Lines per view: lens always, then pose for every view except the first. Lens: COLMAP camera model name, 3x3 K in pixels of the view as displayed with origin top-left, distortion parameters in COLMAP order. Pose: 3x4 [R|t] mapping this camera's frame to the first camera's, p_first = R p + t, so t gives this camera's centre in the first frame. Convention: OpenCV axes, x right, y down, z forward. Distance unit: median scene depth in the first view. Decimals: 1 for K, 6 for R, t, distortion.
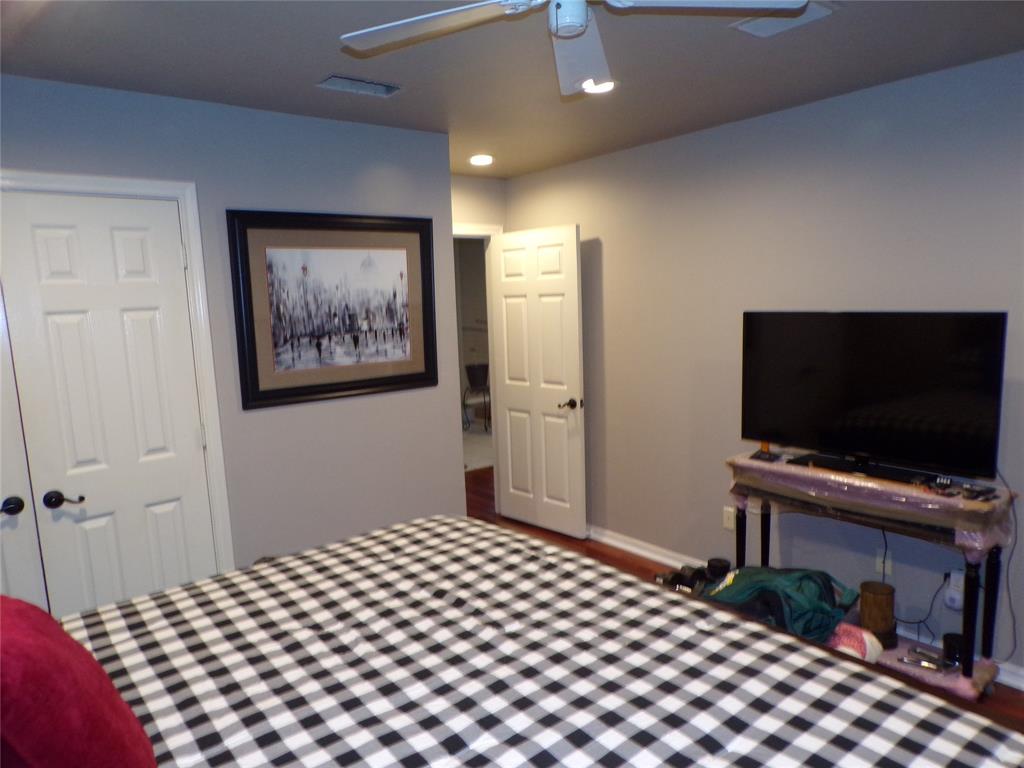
lens RADIAL K [[695.8, 0, 511.3], [0, 695.8, 386.7], [0, 0, 1]] dist [-0.001931, 0.001373]
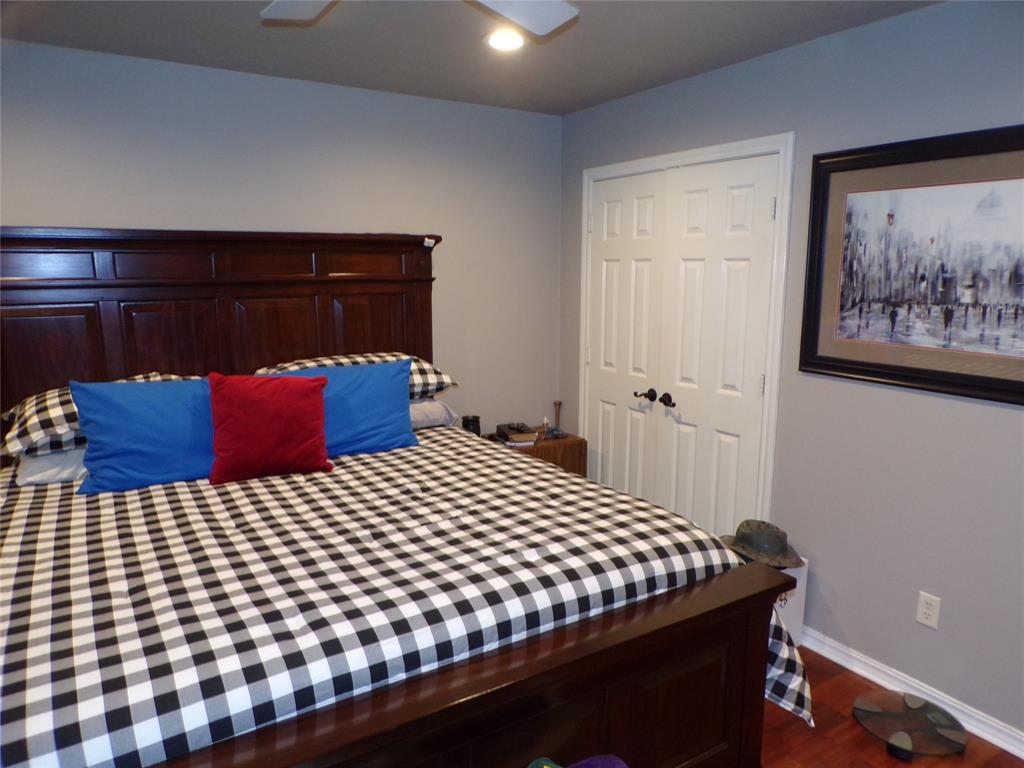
lens RADIAL K [[695.8, 0, 511.6], [0, 695.8, 382.6], [0, 0, 1]] dist [-0.001931, 0.001373]
pose [[-0.121404, 0.205812, -0.971032, 0.548966], [-0.129765, 0.966581, 0.221093, -0.103801], [0.984084, 0.152848, -0.090640, 0.663986]]
